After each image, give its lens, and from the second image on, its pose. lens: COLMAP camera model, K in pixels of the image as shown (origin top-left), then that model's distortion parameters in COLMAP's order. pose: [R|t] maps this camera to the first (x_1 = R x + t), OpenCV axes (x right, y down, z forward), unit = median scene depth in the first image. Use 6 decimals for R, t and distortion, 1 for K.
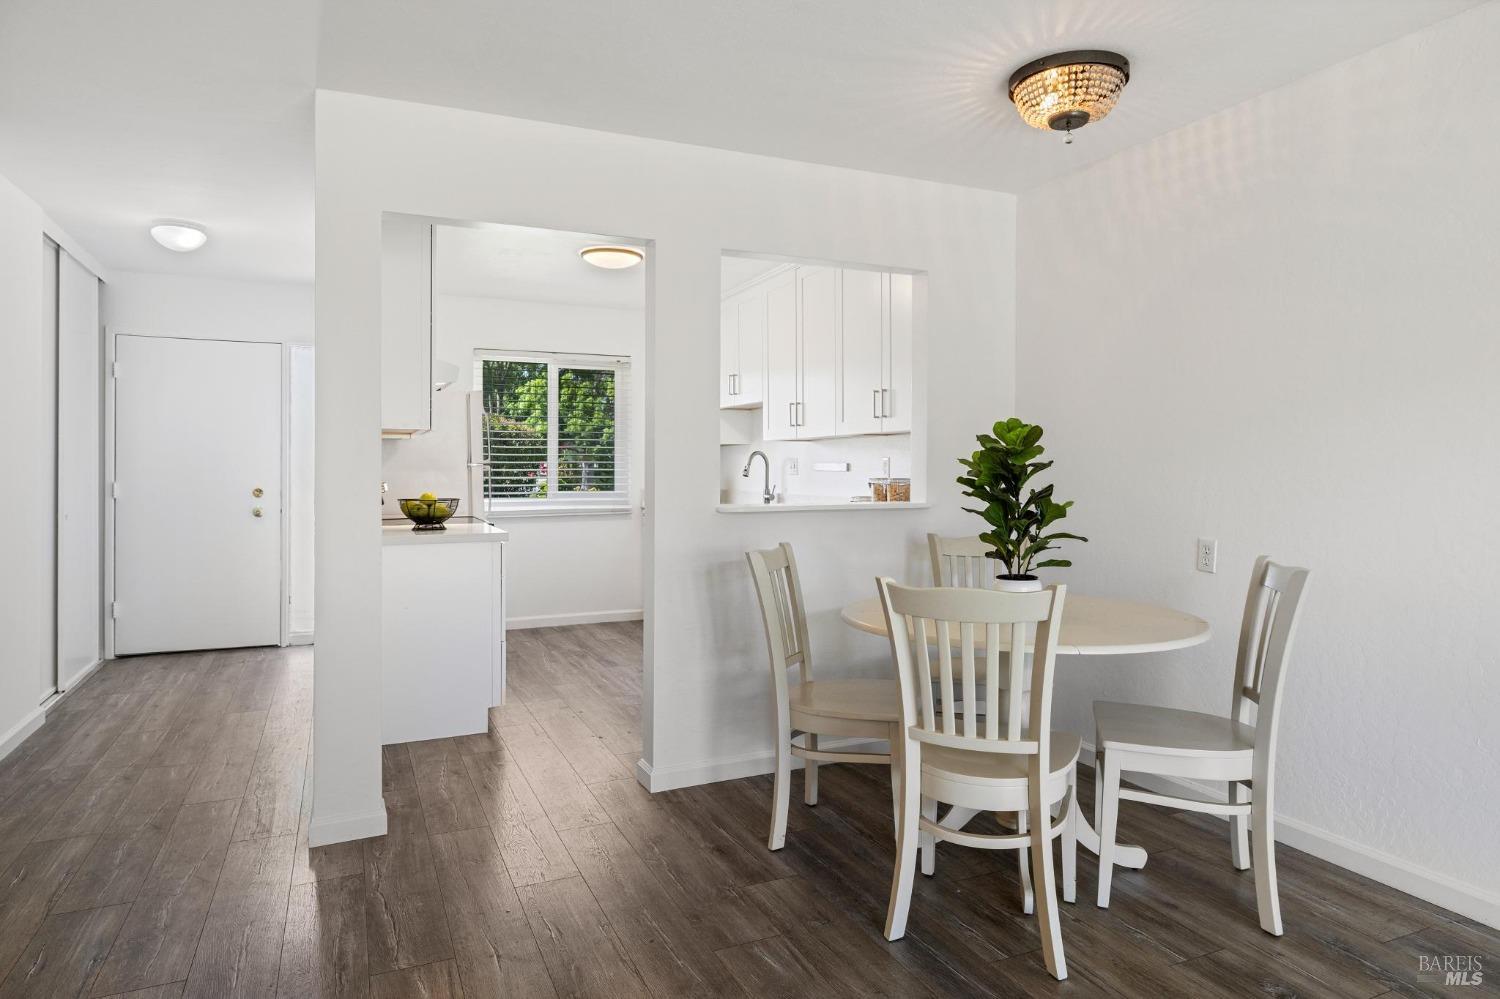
lens RADIAL K [[921.4, 0, 755.5], [0, 921.4, 479.3], [0, 0, 1]] dist [0.001467, -0.000529]
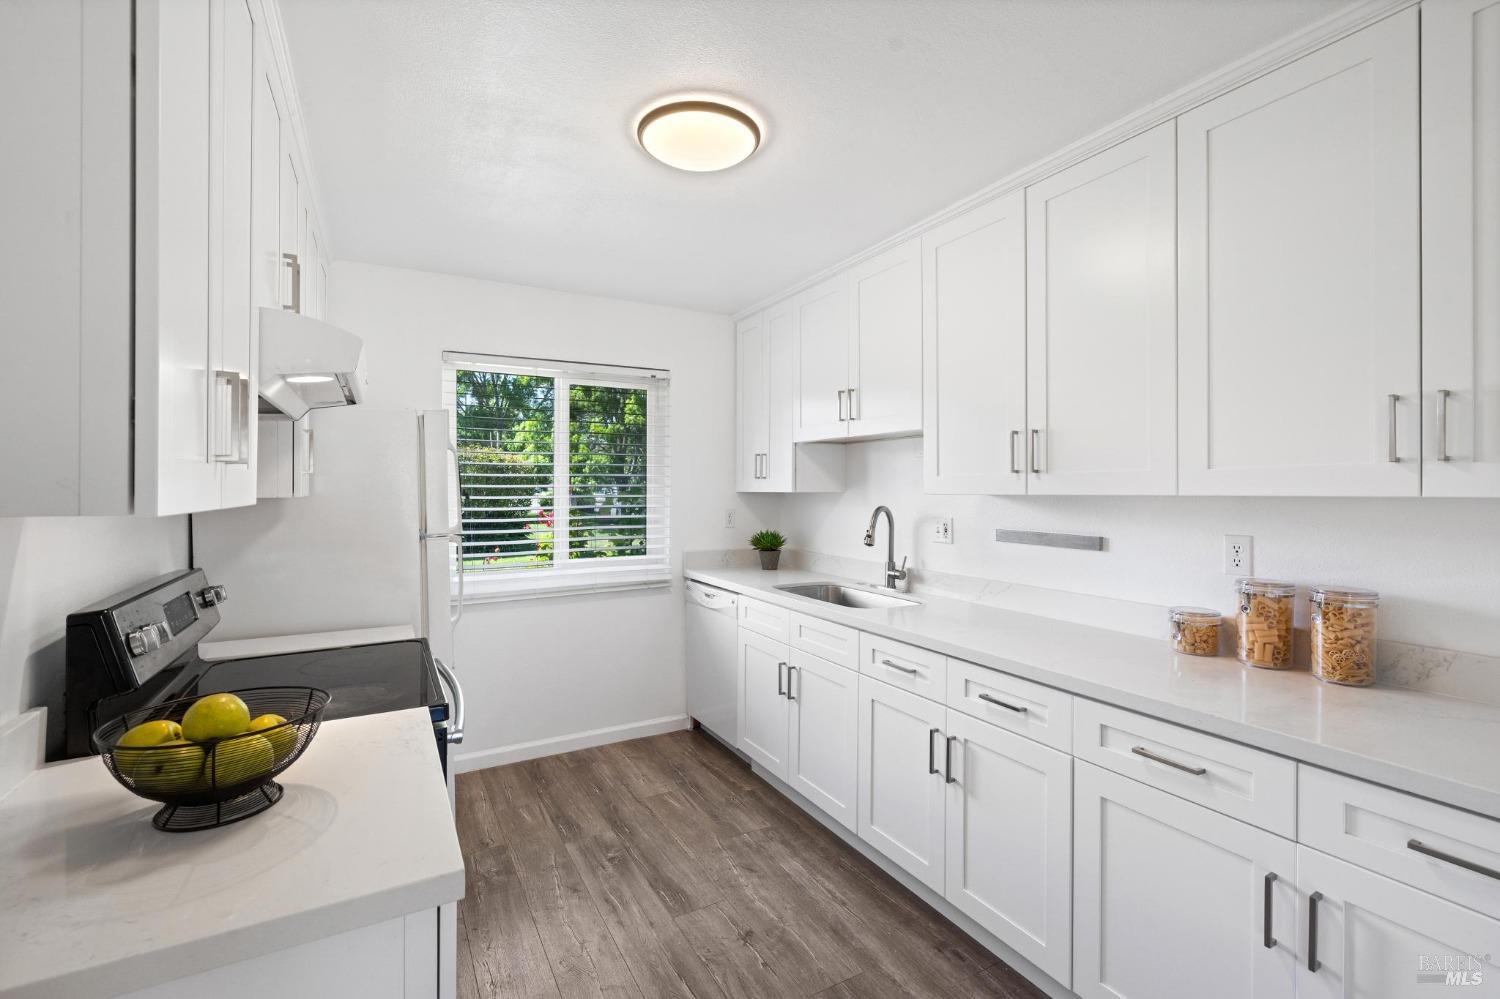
lens RADIAL K [[671.4, 0, 746.1], [0, 671.4, 484.3], [0, 0, 1]] dist [0.000205, 0.000093]
pose [[0.996831, -0.002643, 0.079501, -0.118548], [0.004031, 0.999842, -0.017312, -0.034116], [-0.079442, 0.017578, 0.996684, 0.470519]]
